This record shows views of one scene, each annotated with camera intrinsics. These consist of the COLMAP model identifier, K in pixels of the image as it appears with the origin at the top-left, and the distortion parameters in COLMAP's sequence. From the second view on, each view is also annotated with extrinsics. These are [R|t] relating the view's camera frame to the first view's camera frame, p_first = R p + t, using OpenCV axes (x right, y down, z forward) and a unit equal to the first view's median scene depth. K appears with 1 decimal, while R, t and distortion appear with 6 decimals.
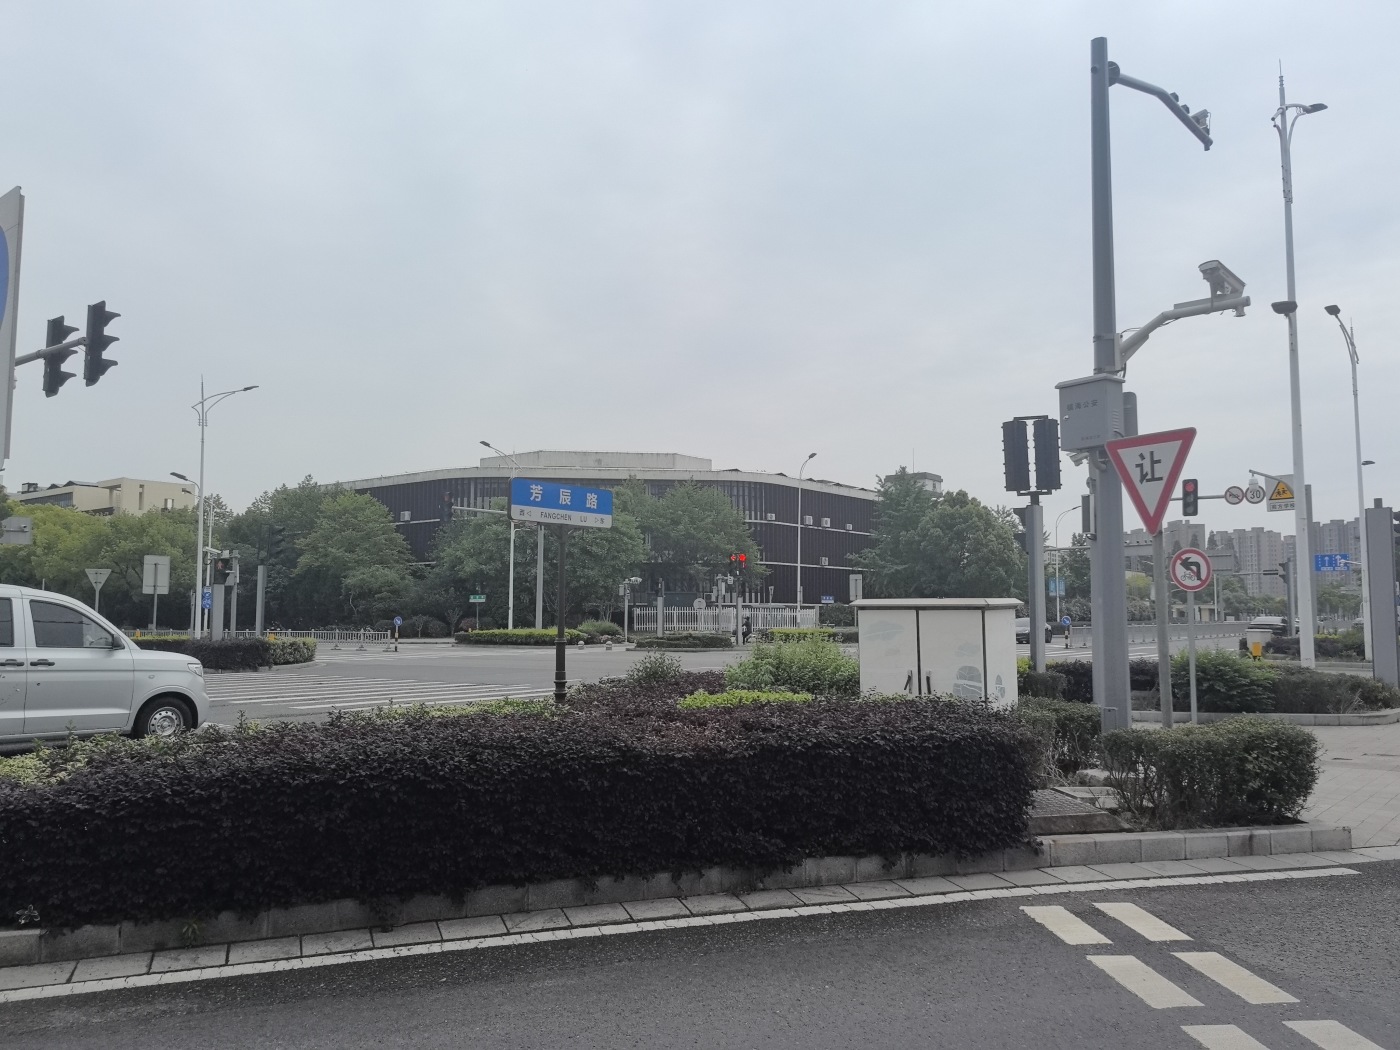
lens RADIAL K [[1098.7, 0, 700.0], [0, 1098.7, 525.0], [0, 0, 1]] dist [0.065190, -0.075223]
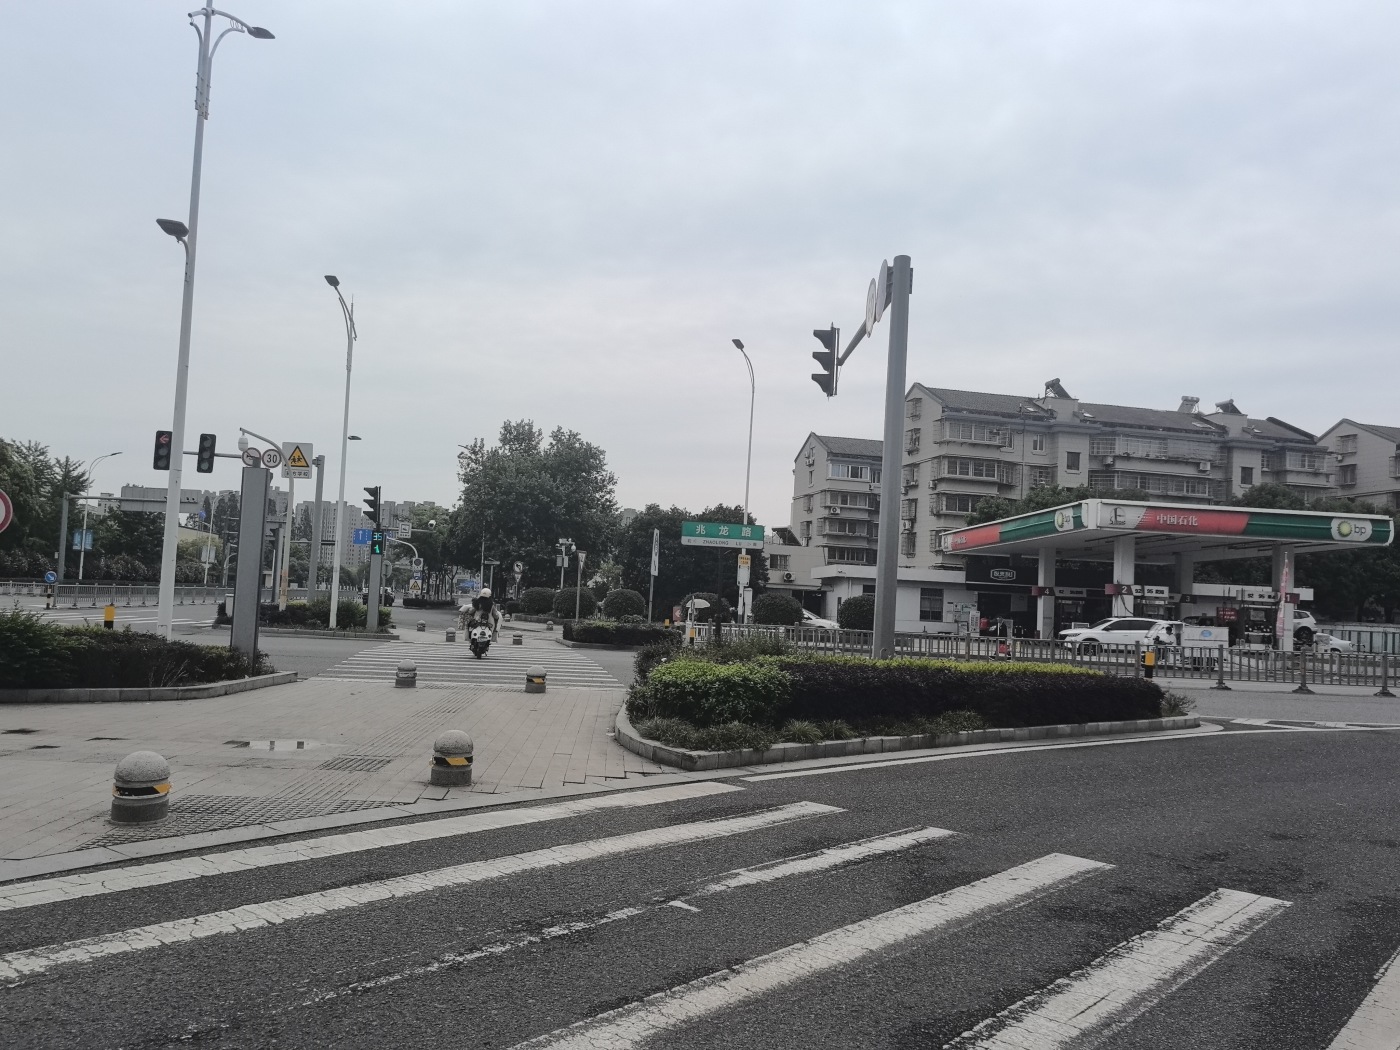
lens RADIAL K [[1098.7, 0, 700.0], [0, 1098.7, 525.0], [0, 0, 1]] dist [0.065190, -0.075223]
pose [[0.719010, 0.087729, 0.689440, 0.132285], [-0.109582, 0.993903, -0.012189, 0.001687], [-0.686306, -0.066786, 0.724240, 0.033285]]
